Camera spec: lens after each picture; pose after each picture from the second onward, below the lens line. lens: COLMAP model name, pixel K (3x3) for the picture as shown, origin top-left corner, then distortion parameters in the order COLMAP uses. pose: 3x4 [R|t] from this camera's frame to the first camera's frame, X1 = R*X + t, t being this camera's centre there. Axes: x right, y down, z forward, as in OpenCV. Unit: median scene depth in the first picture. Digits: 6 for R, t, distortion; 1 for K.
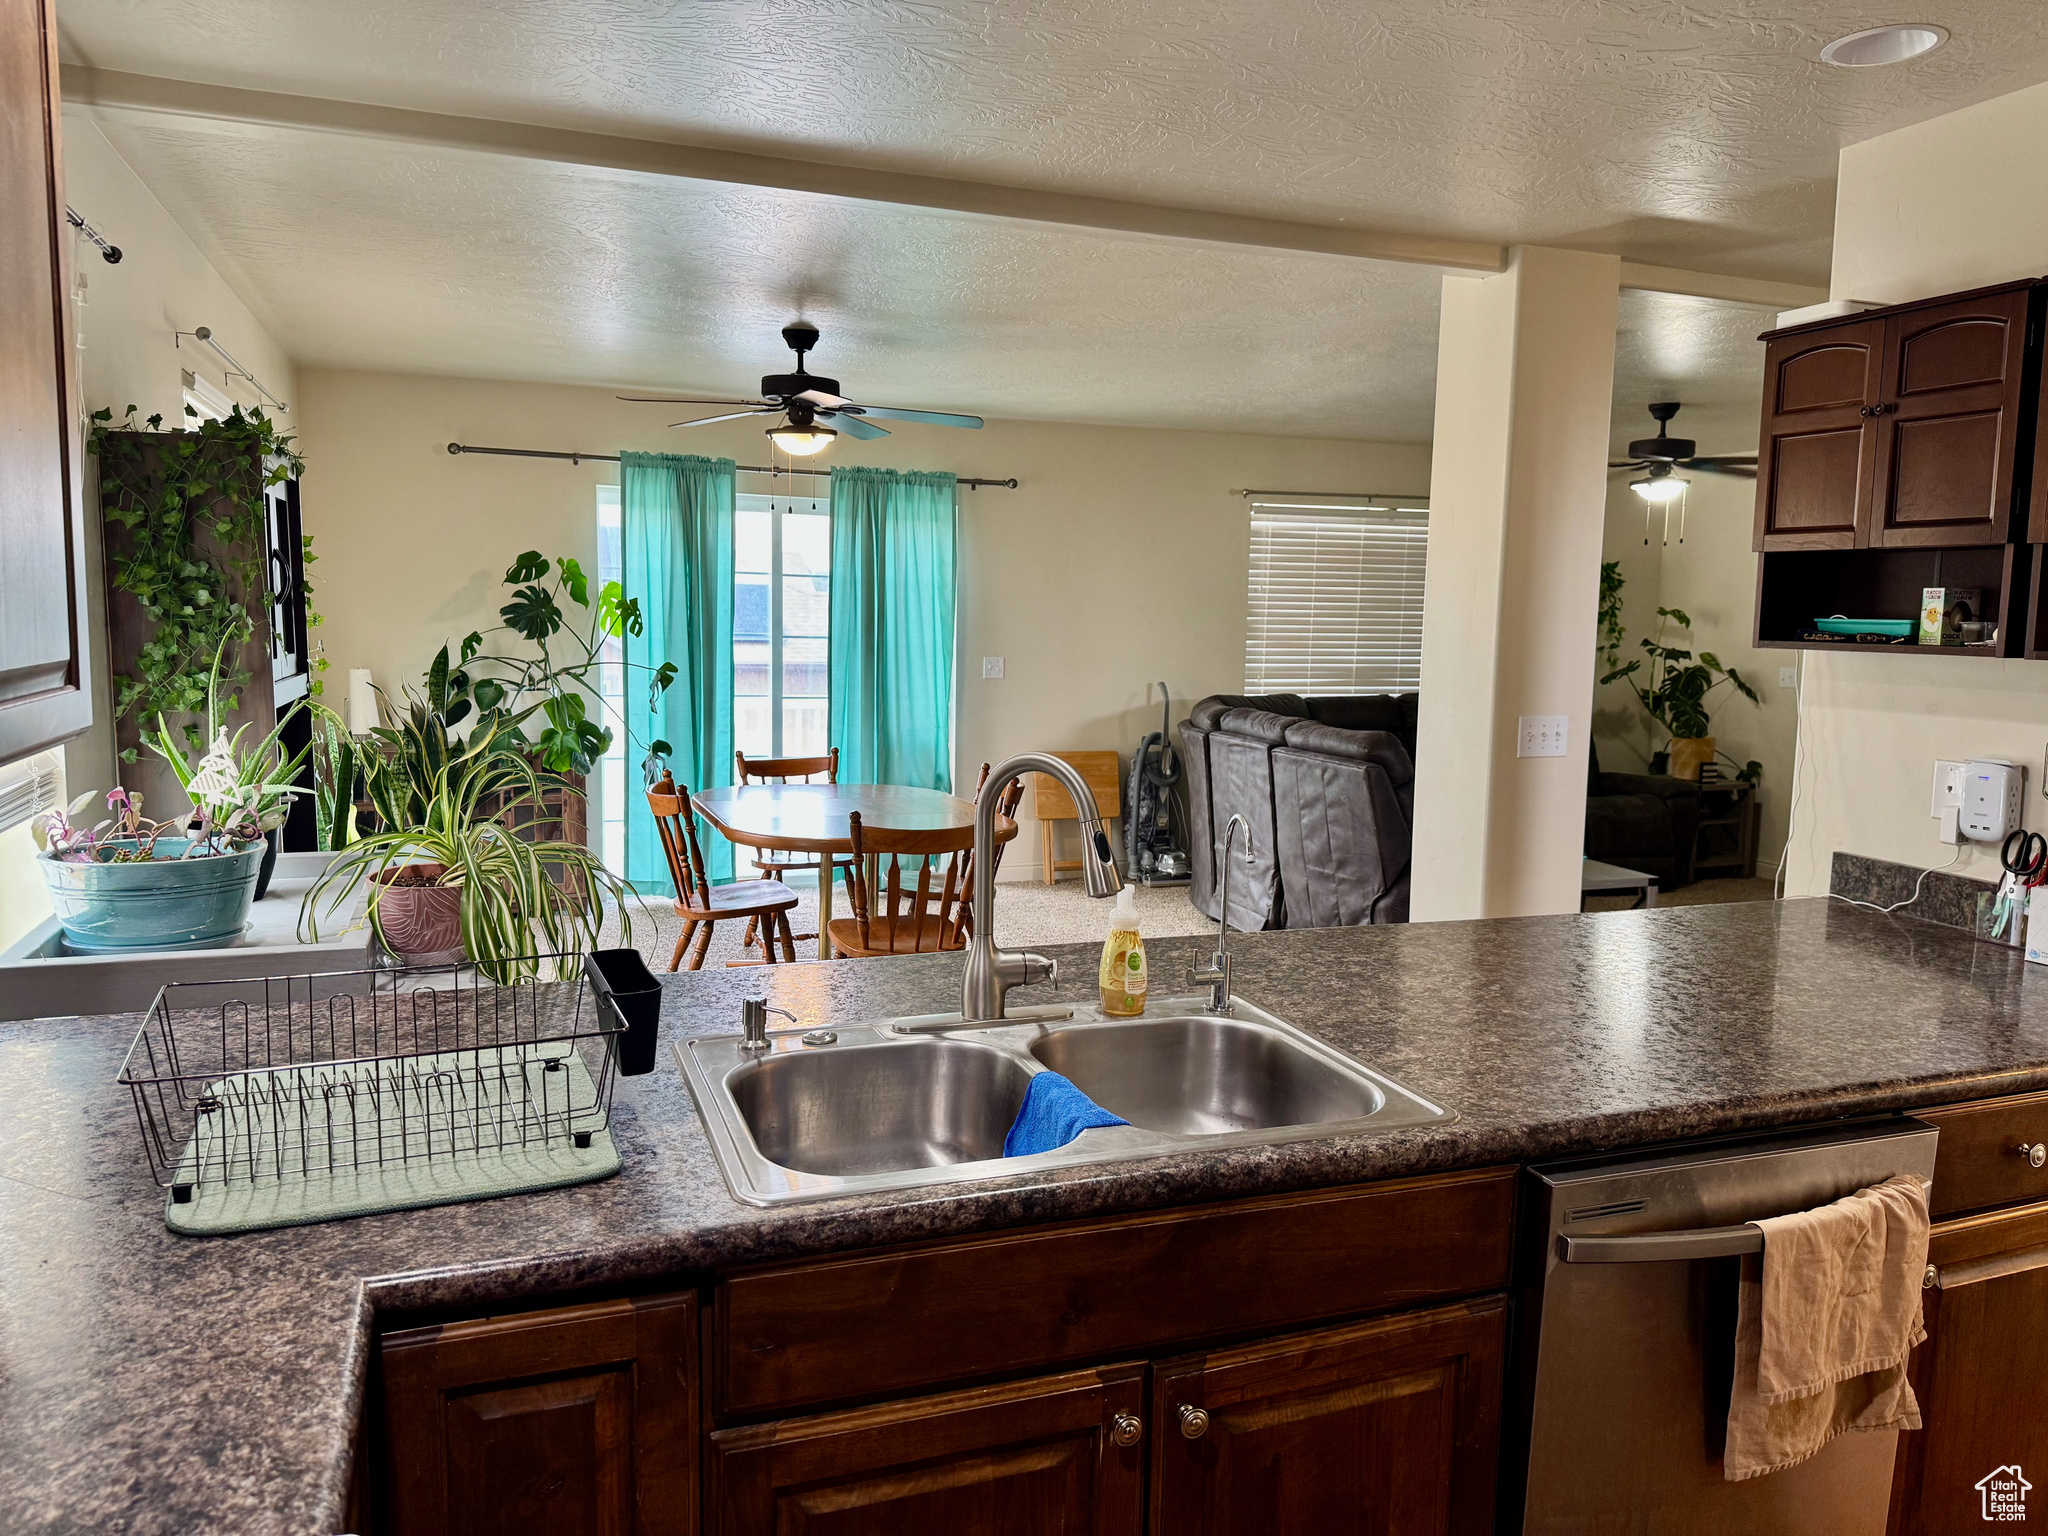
lens RADIAL K [[1439.1, 0, 1029.5], [0, 1439.1, 765.8], [0, 0, 1]] dist [0.099516, -0.143937]
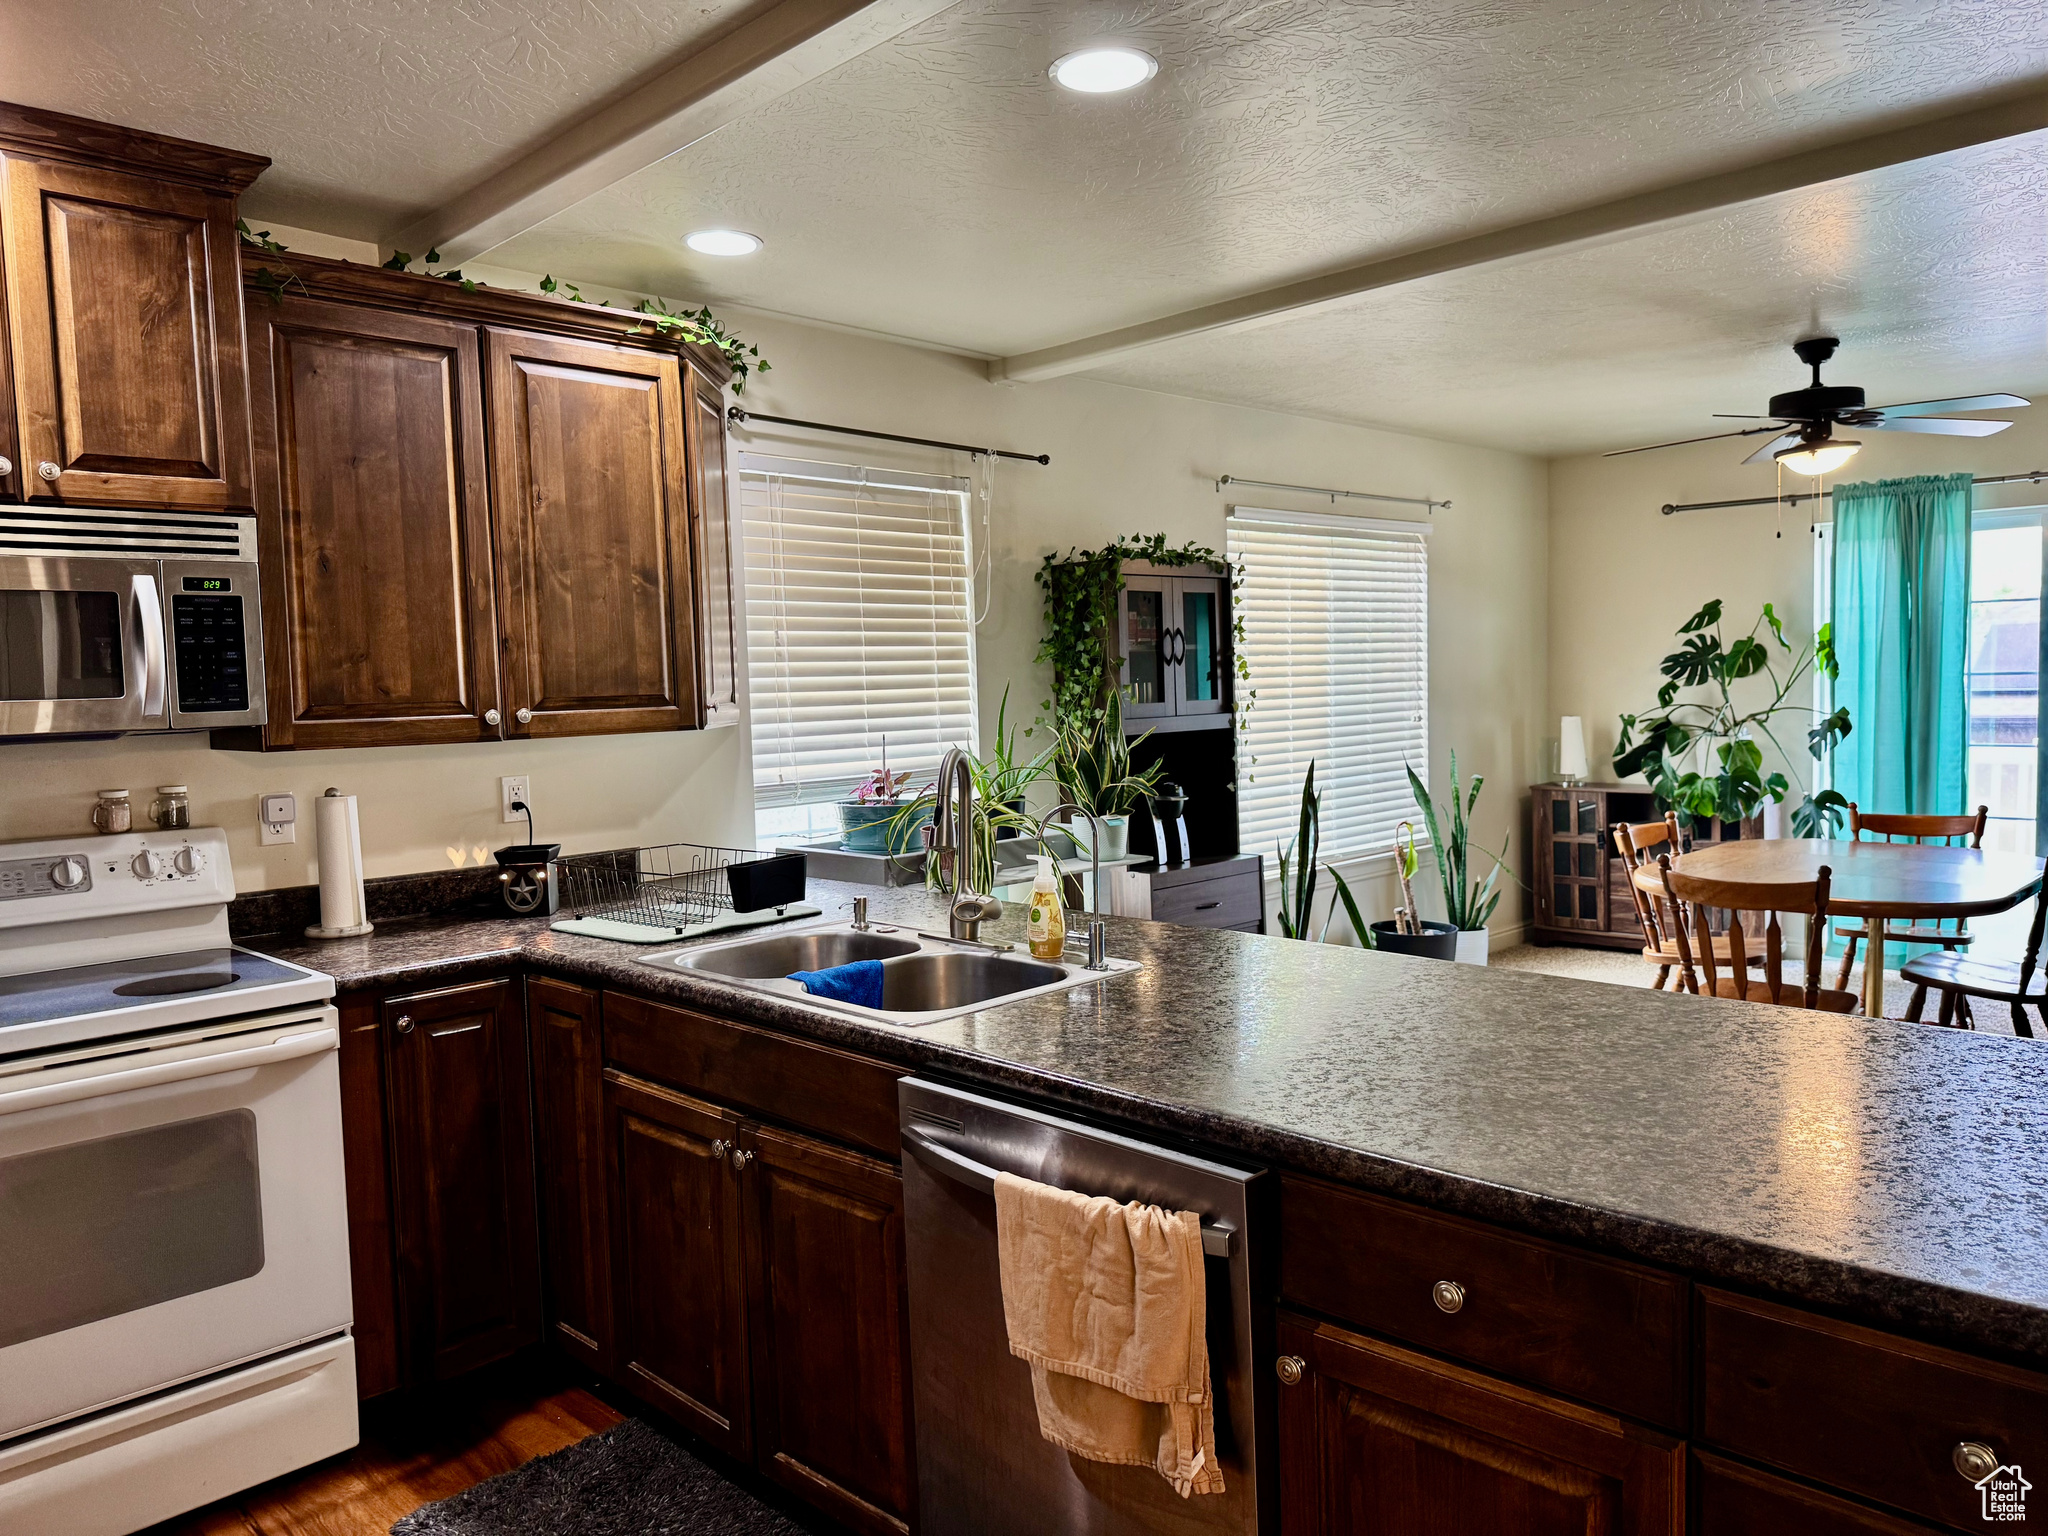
lens RADIAL K [[1439.1, 0, 1029.5], [0, 1439.1, 765.8], [0, 0, 1]] dist [0.099516, -0.143937]
pose [[0.416884, 0.023286, -0.908661, 0.477593], [-0.063885, 0.997950, -0.003736, 0.003984], [0.906712, 0.059607, 0.417517, 0.175279]]
